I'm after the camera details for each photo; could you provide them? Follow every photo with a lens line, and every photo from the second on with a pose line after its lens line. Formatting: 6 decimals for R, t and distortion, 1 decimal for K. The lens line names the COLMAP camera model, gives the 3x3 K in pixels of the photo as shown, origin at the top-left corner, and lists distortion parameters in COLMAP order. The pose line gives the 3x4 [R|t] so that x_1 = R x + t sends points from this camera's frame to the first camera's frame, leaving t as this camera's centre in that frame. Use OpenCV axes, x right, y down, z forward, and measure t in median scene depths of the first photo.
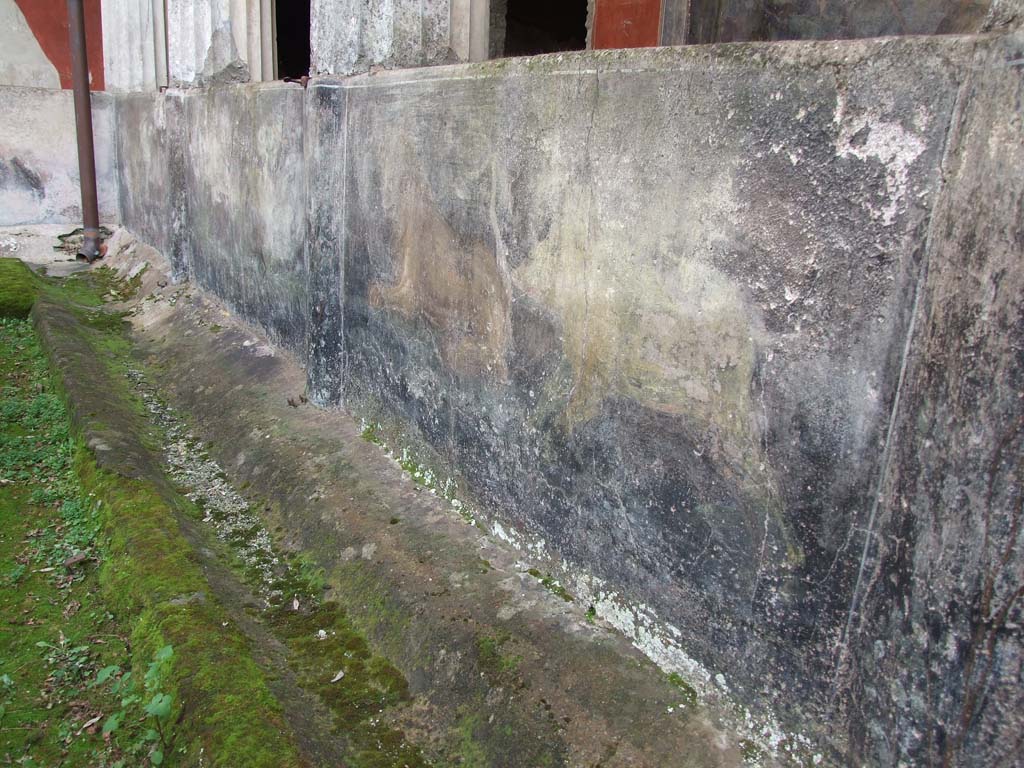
lens RADIAL K [[852.3, 0, 508.6], [0, 852.3, 385.2], [0, 0, 1]] dist [-0.013472, 0.000180]
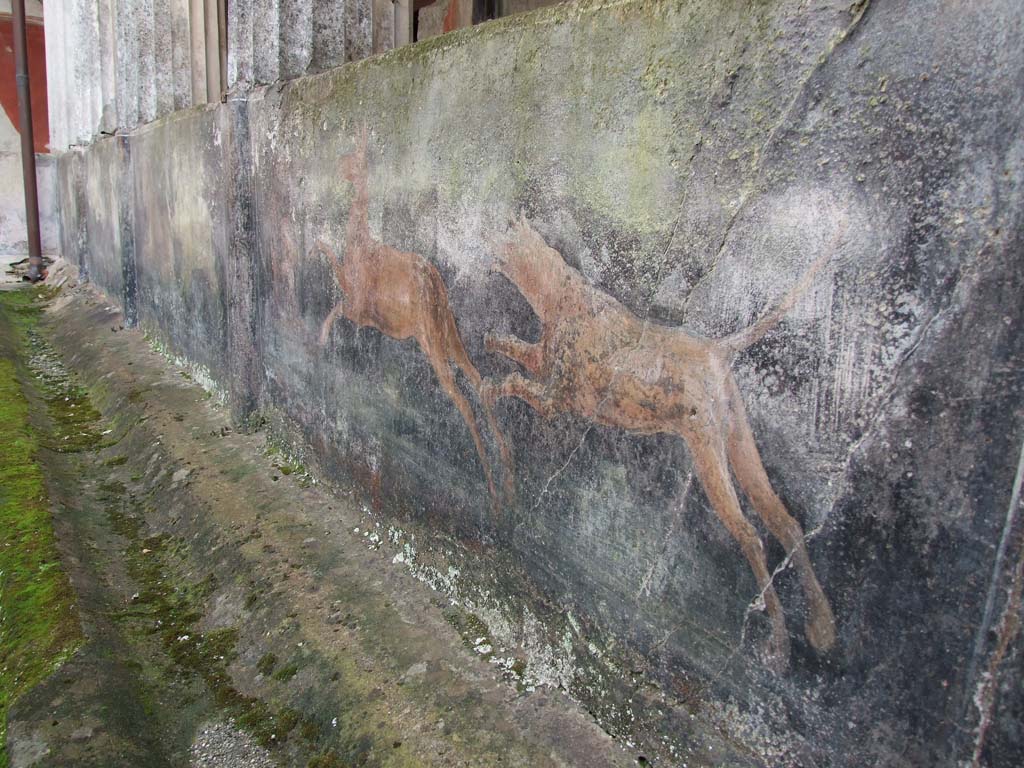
lens RADIAL K [[852.3, 0, 515.2], [0, 852.3, 382.7], [0, 0, 1]] dist [-0.013472, 0.000180]
pose [[0.999689, -0.024670, 0.003714, 0.309943], [0.024877, 0.996959, -0.073849, 0.161264], [-0.001881, 0.073919, 0.997262, -0.371886]]
